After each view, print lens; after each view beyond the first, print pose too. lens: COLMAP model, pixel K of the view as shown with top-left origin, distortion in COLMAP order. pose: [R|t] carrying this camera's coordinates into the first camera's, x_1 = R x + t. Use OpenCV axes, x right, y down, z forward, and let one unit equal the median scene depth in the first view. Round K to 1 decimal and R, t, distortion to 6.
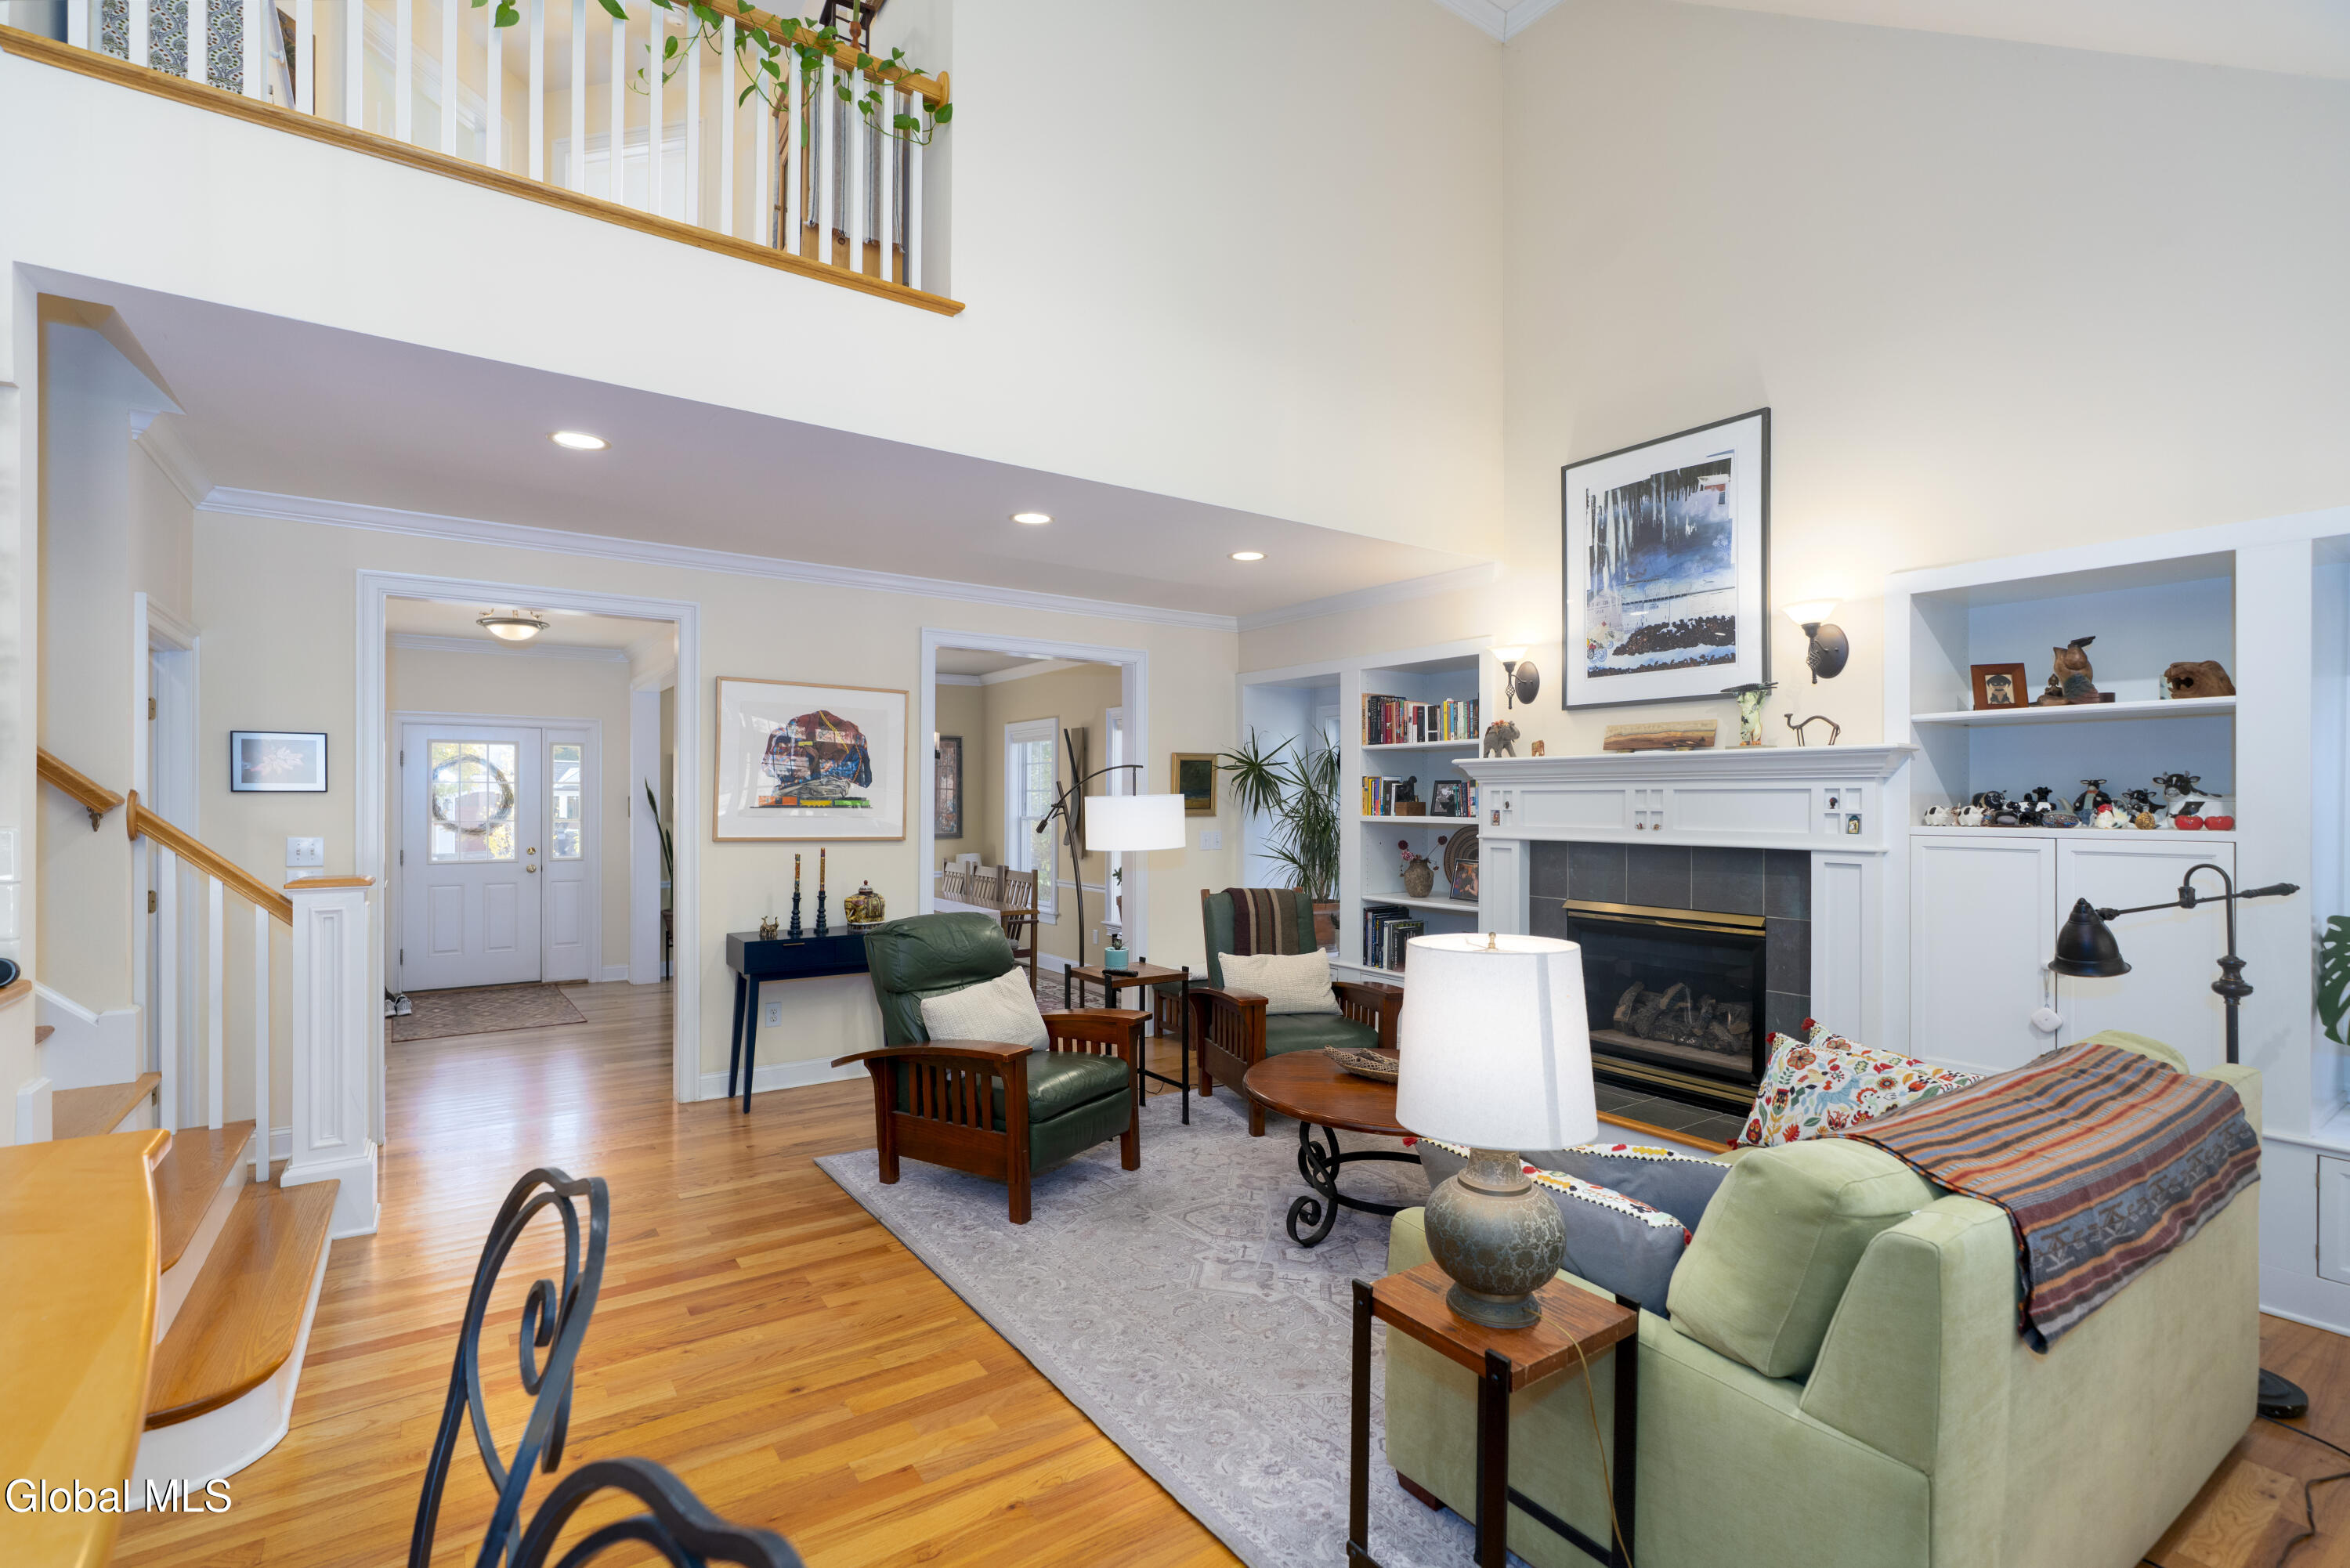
lens RADIAL K [[1055.6, 0, 1167.6], [0, 1055.6, 796.1], [0, 0, 1]] dist [-0.006788, 0.001415]
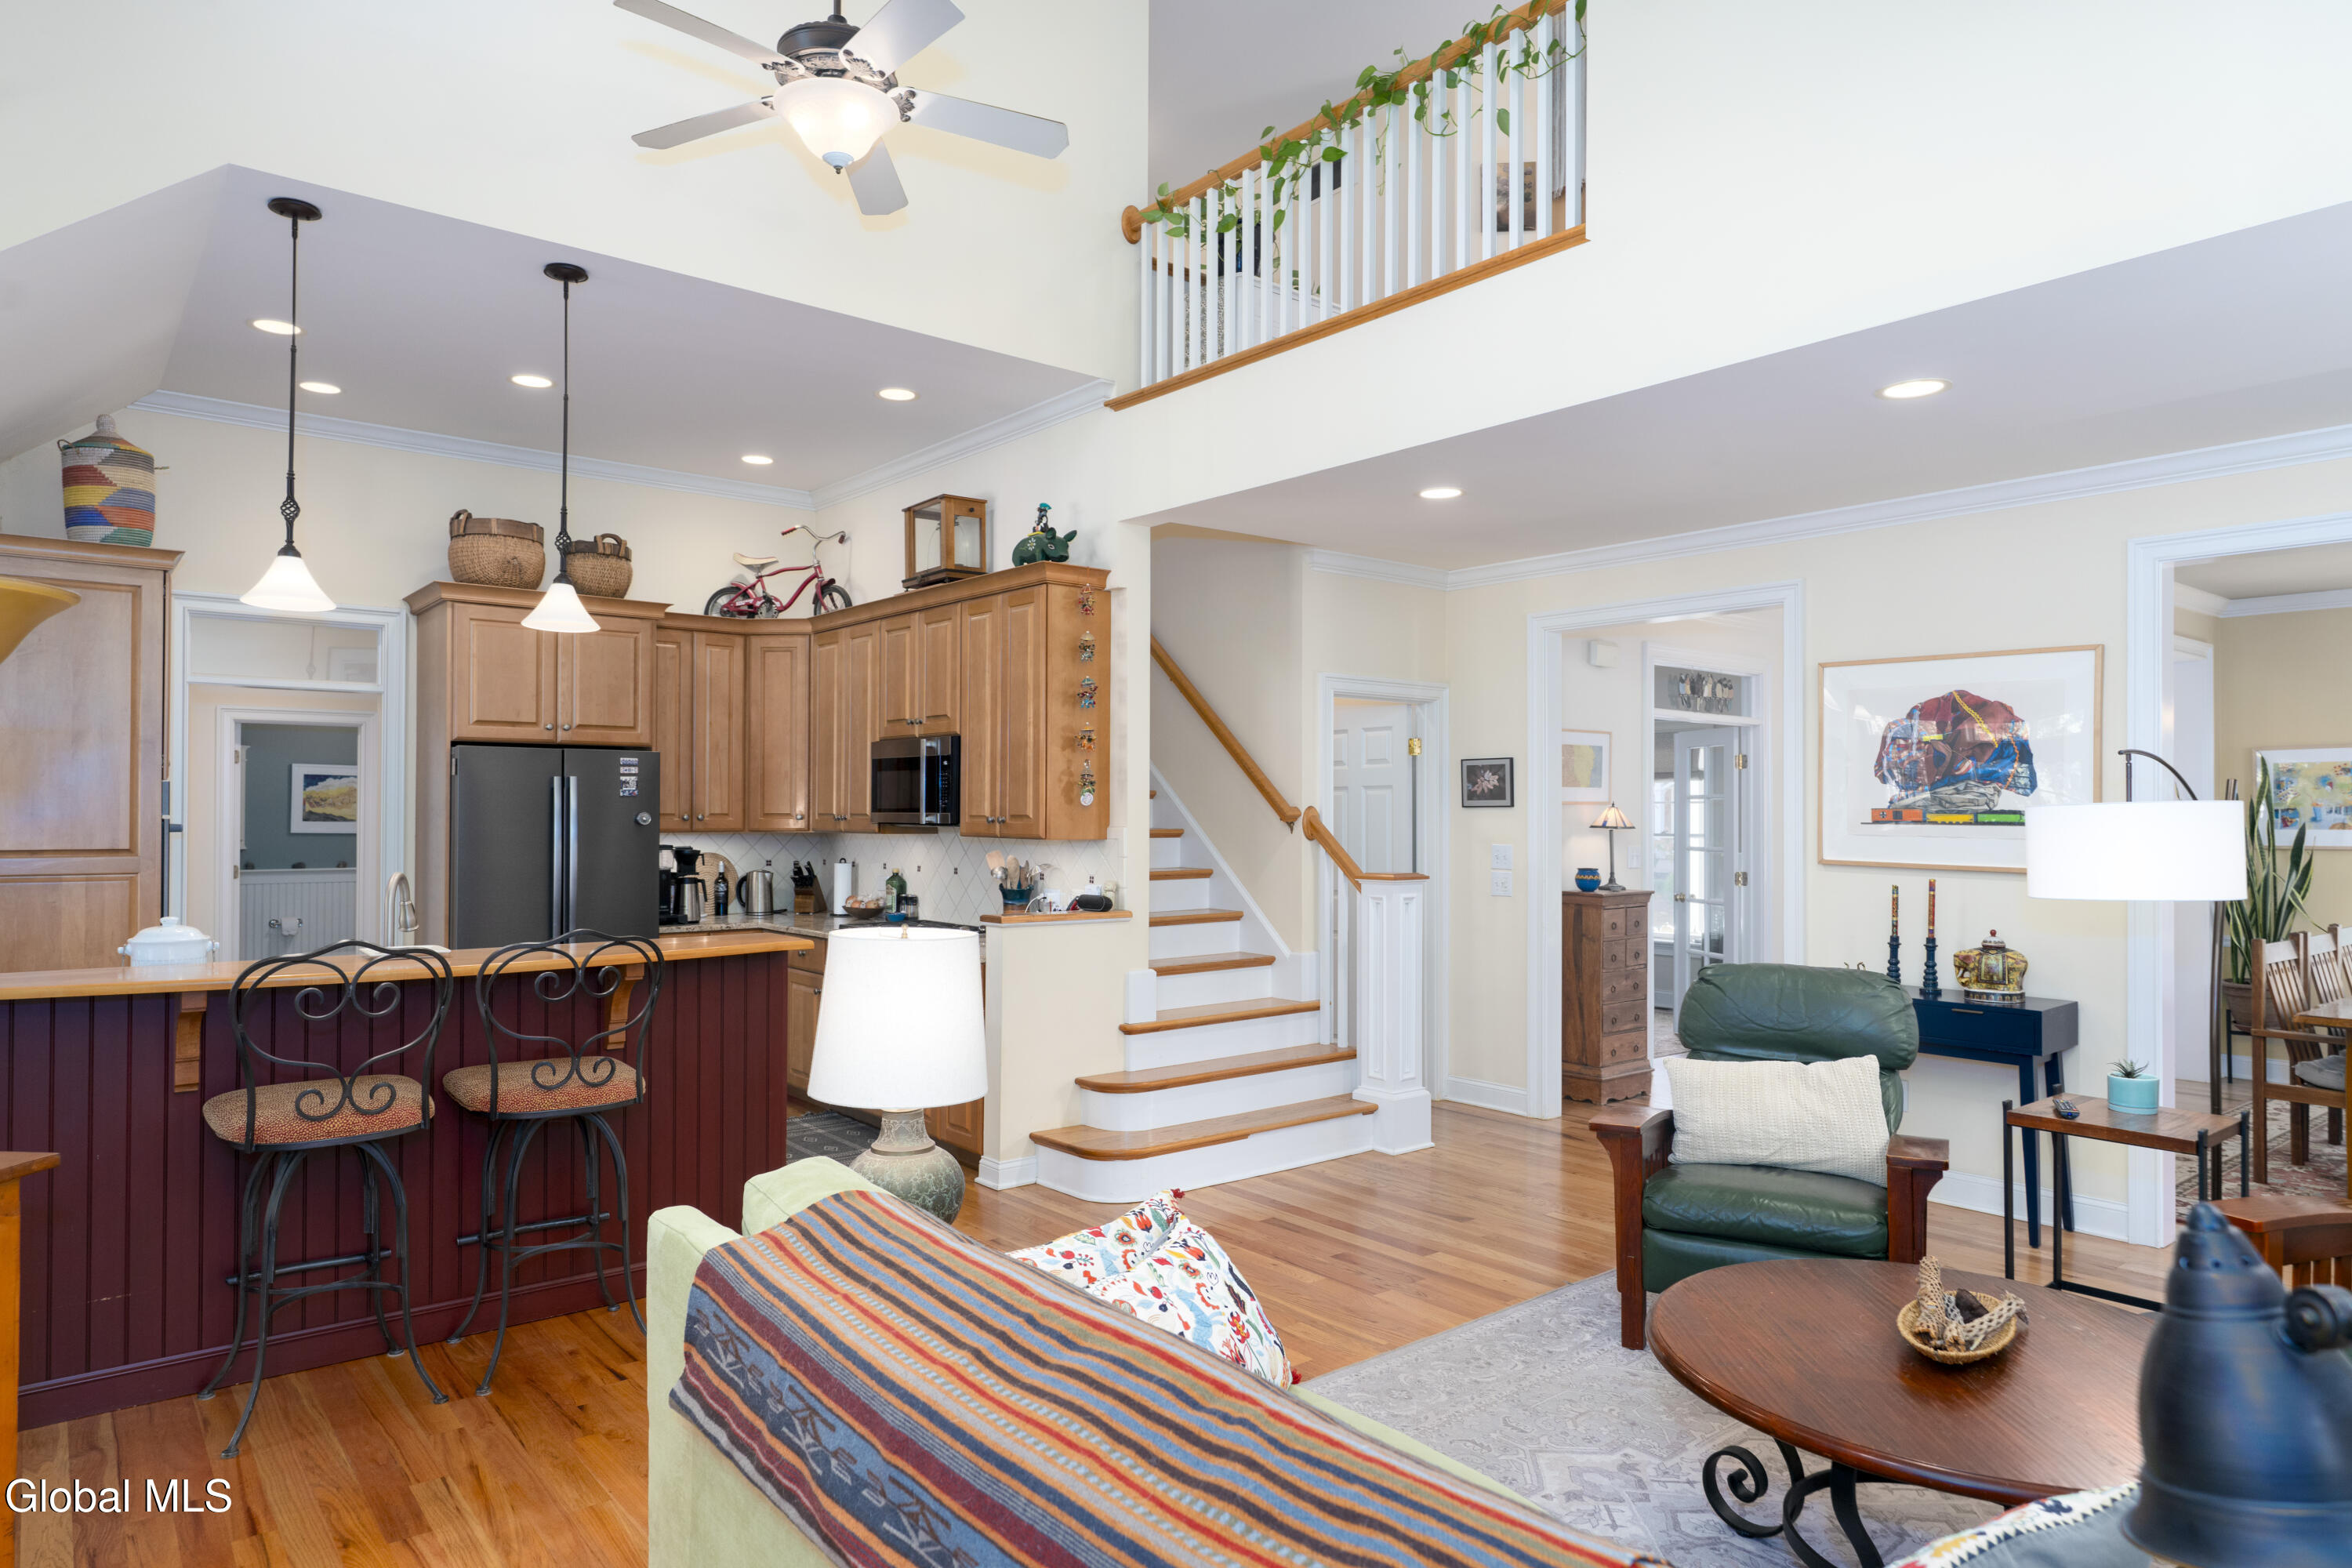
lens RADIAL K [[1401.4, 0, 1151.6], [0, 1401.4, 789.3], [0, 0, 1]] dist [0.001529, 0.000610]
pose [[0.072859, -0.020003, -0.997142, 0.713536], [0.000285, 0.999799, -0.020036, 0.007075], [0.997342, 0.001175, 0.072850, 0.454715]]
